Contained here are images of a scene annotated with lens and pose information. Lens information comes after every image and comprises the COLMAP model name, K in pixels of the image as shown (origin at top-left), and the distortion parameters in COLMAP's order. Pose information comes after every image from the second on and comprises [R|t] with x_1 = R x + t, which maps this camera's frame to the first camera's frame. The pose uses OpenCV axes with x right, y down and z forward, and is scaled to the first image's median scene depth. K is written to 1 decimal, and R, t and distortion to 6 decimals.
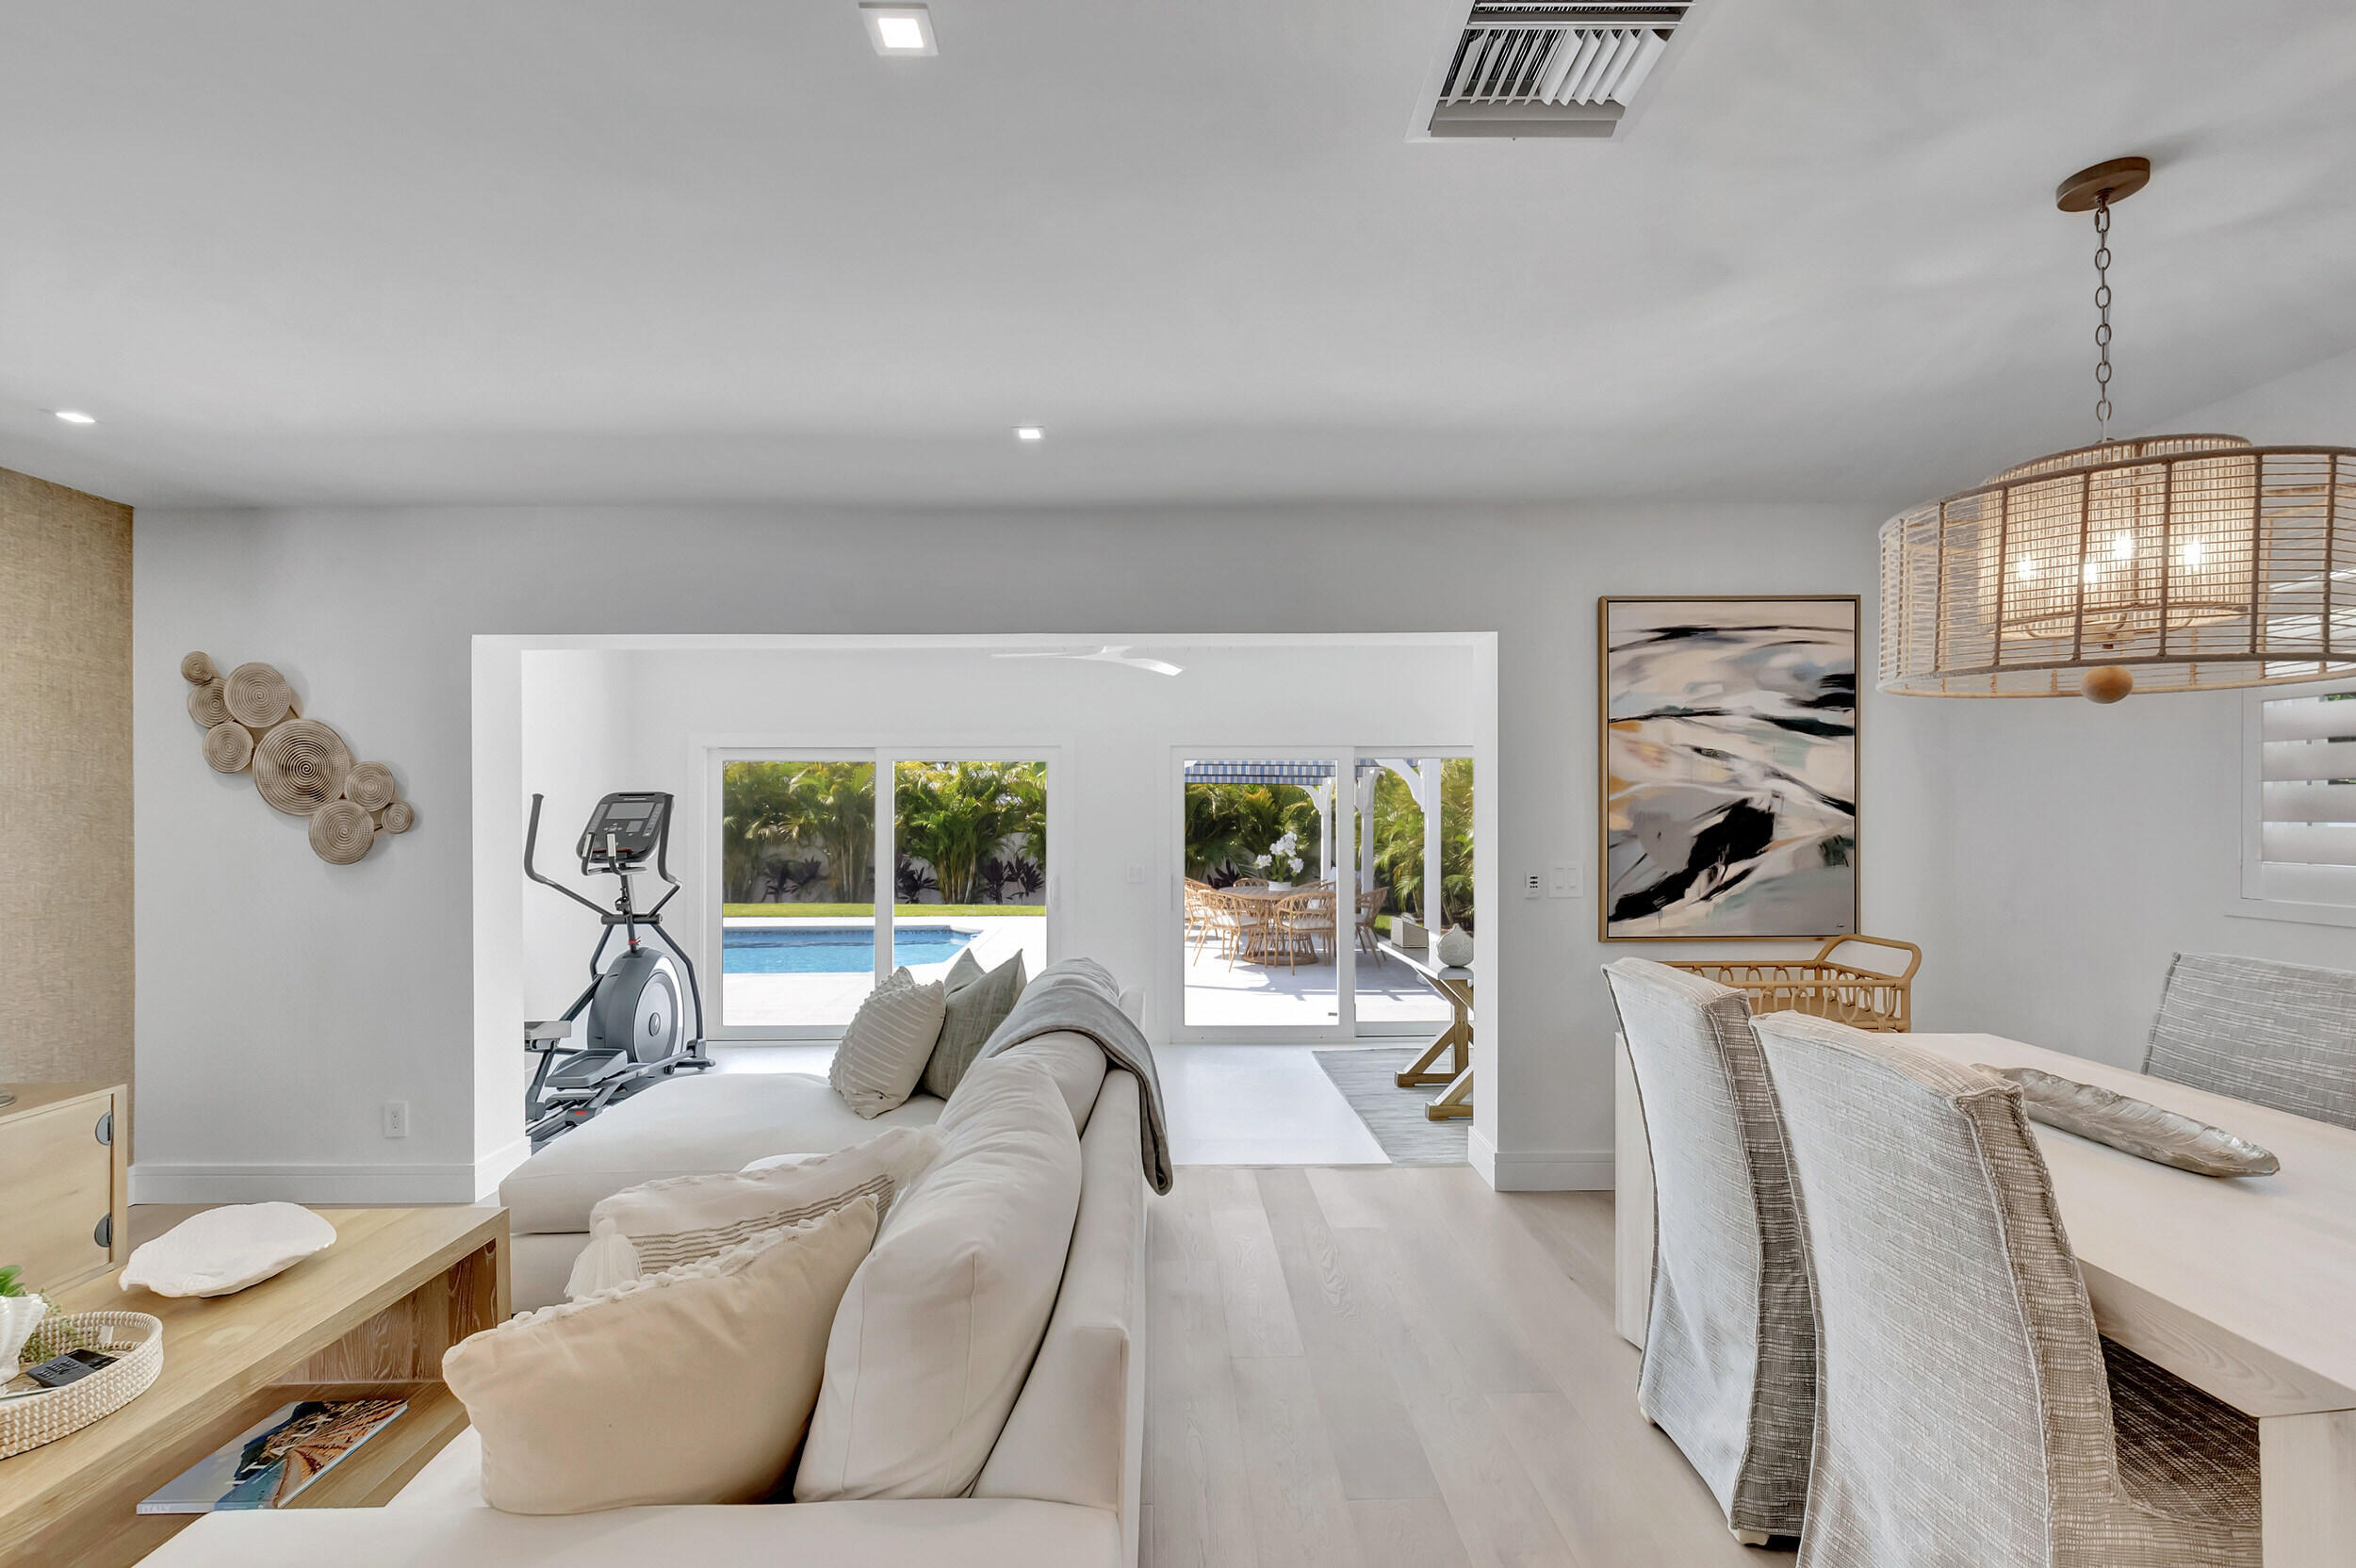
lens RADIAL K [[1047.2, 0, 1172.9], [0, 1047.2, 819.6], [0, 0, 1]] dist [-0.000125, 0.000026]
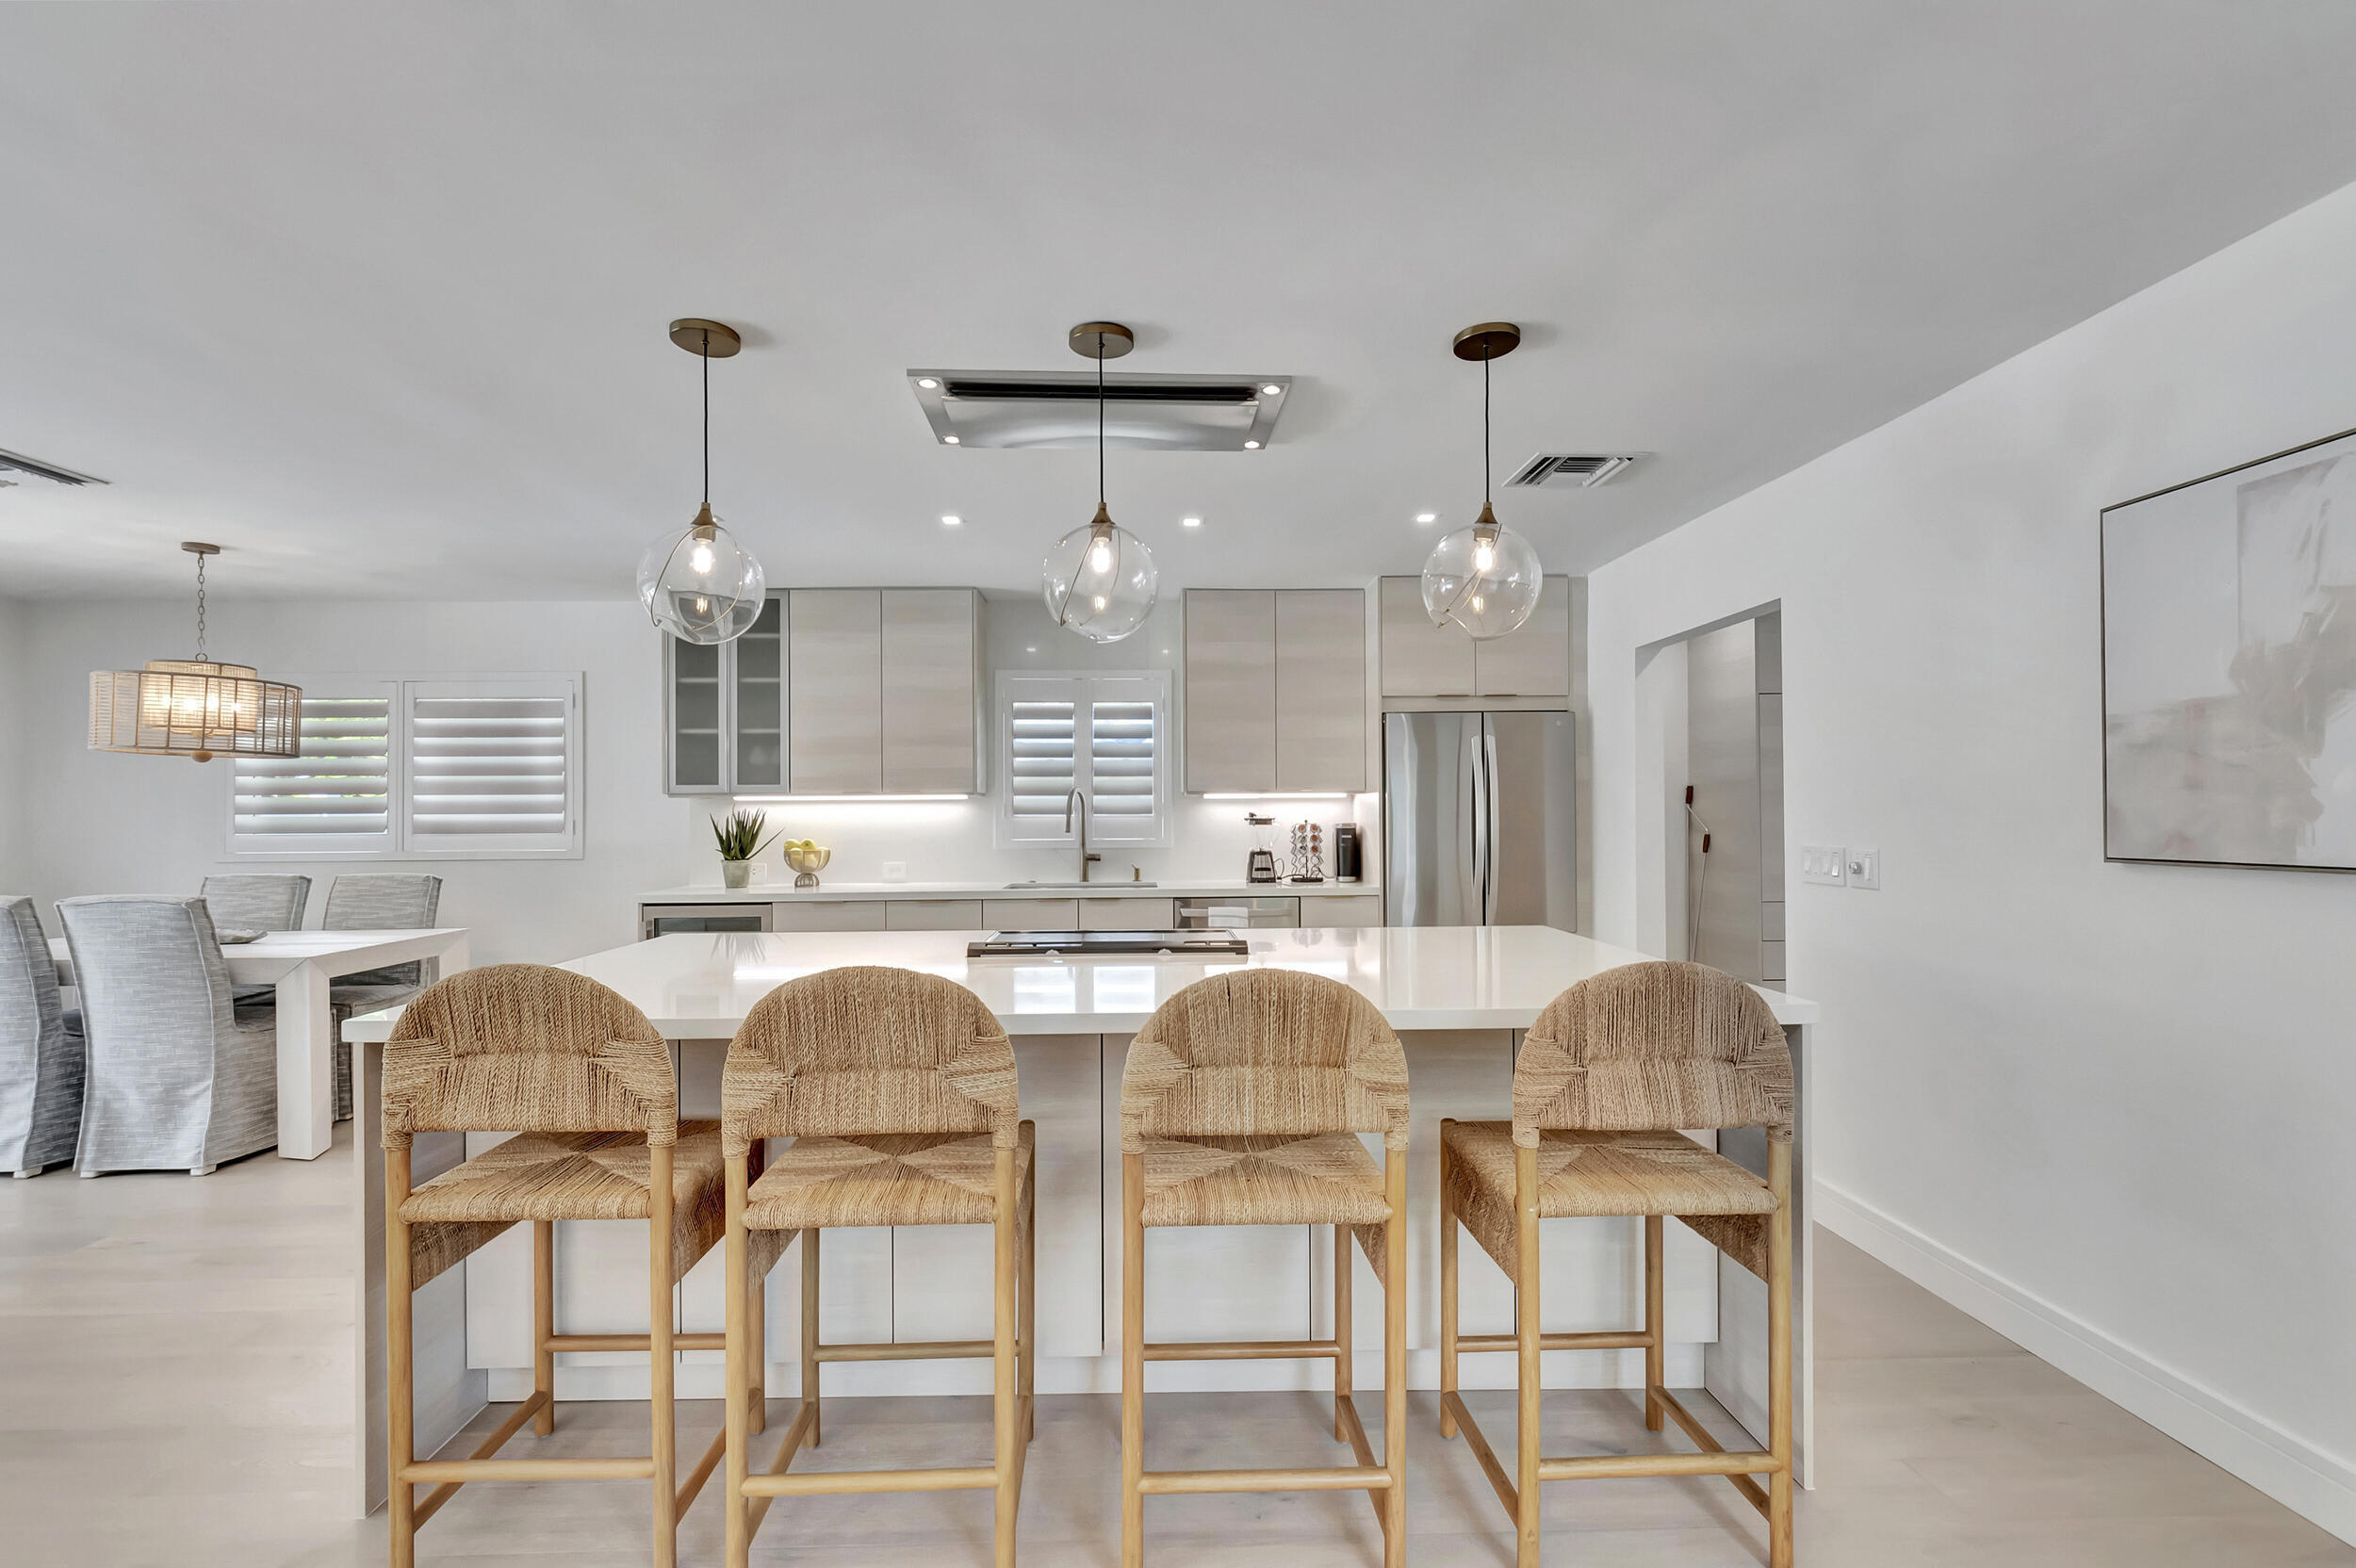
lens RADIAL K [[1054.4, 0, 1172.4], [0, 1054.4, 795.7], [0, 0, 1]] dist [-0.001151, -0.000172]
pose [[-0.019616, 0.021627, 0.999574, -0.771010], [0.015347, 0.999655, -0.021328, 0.024606], [-0.999690, 0.014922, -0.019941, -0.581007]]
